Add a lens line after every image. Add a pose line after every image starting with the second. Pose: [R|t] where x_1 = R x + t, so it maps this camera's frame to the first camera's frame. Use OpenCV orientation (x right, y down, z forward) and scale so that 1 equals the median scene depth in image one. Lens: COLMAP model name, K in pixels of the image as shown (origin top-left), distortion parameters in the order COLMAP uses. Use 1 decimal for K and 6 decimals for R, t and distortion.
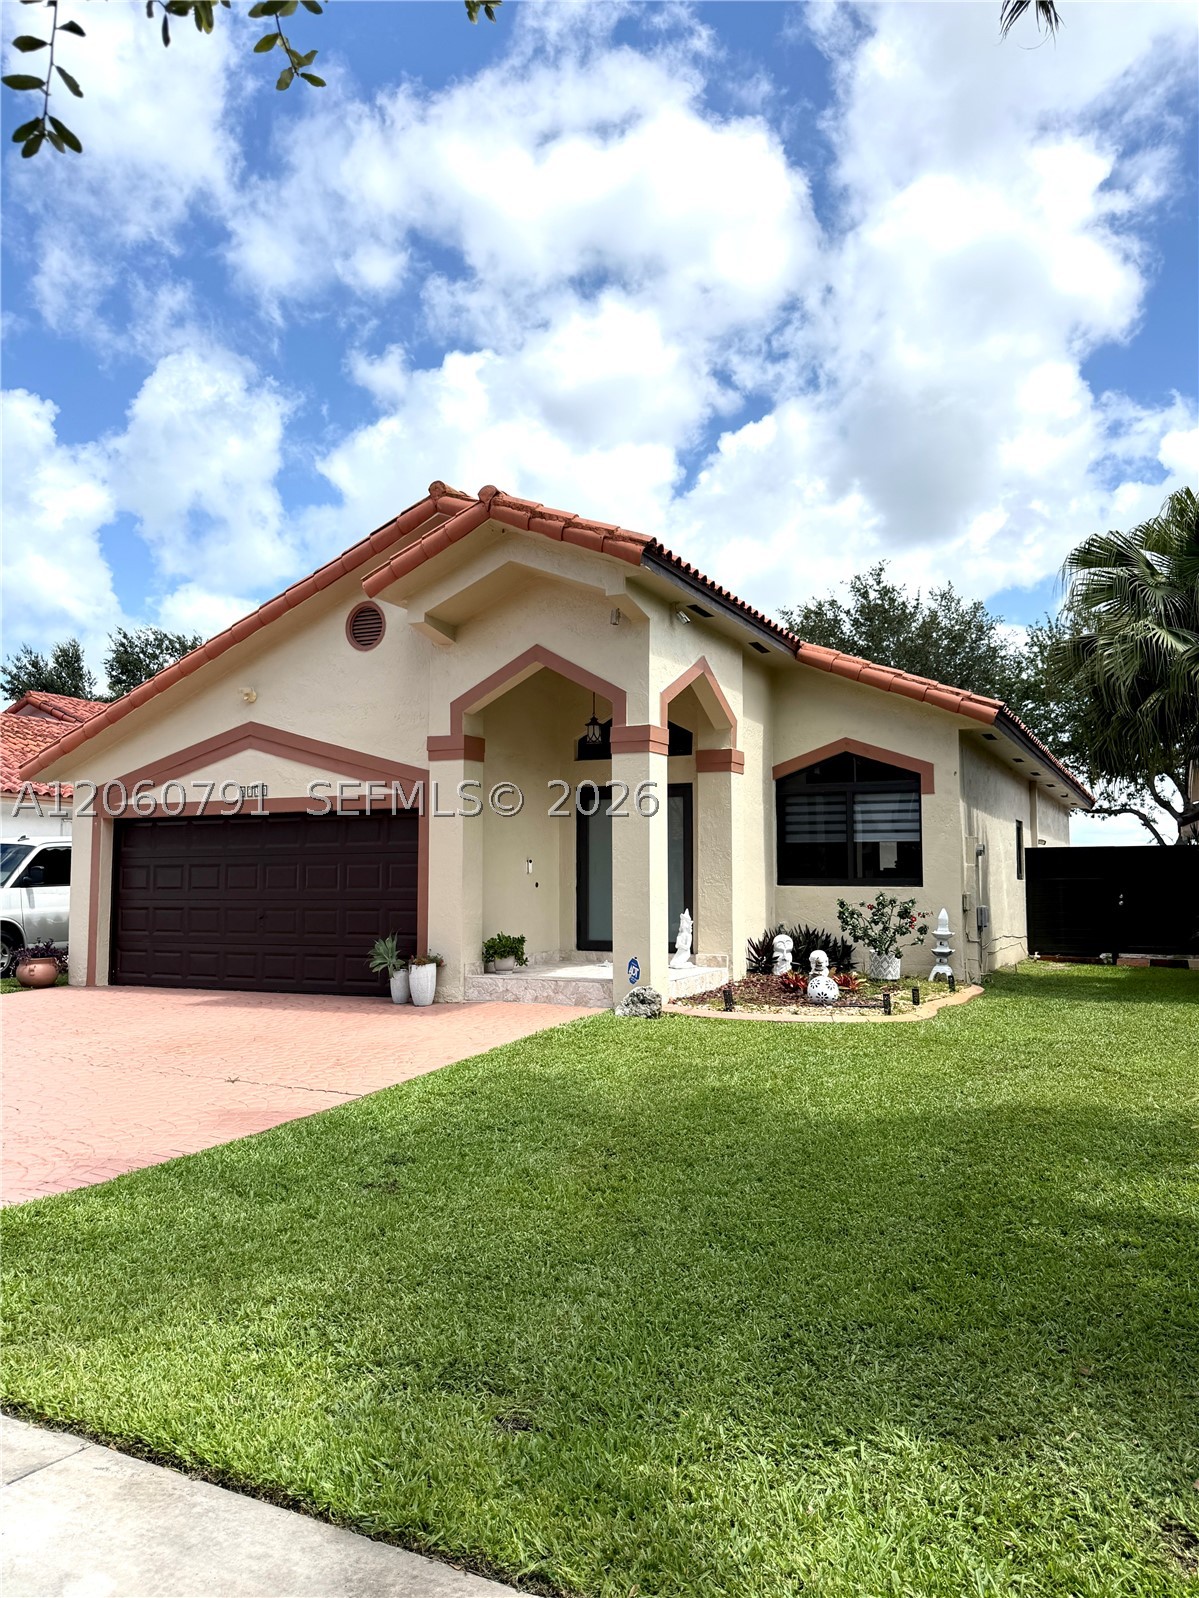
lens RADIAL K [[1171.0, 0, 599.5], [0, 1171.0, 799.0], [0, 0, 1]] dist [0.220786, -0.534711]
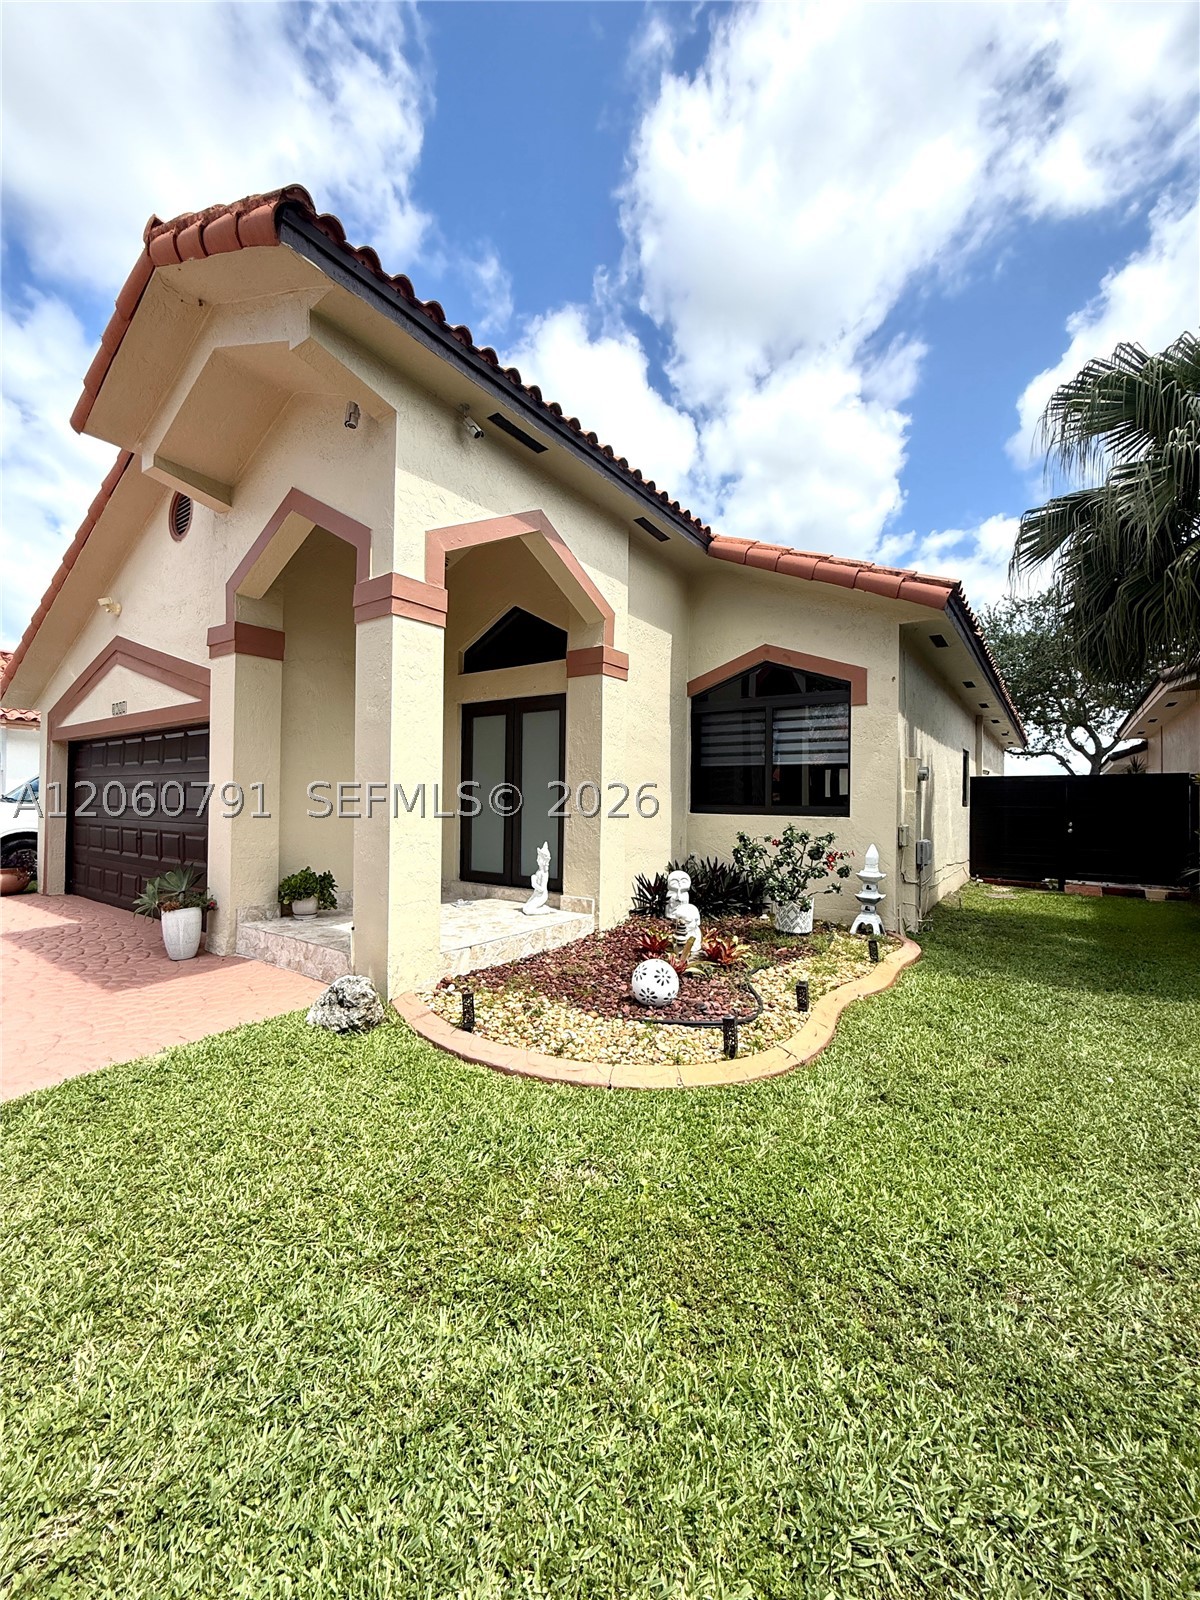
lens RADIAL K [[639.3, 0, 600.9], [0, 639.3, 794.4], [0, 0, 1]] dist [-0.001353, 0.000297]
pose [[0.986058, 0.010103, -0.166097, 0.174817], [-0.000068, 0.998180, 0.060311, 0.030790], [0.166404, -0.059459, 0.984263, 0.530516]]
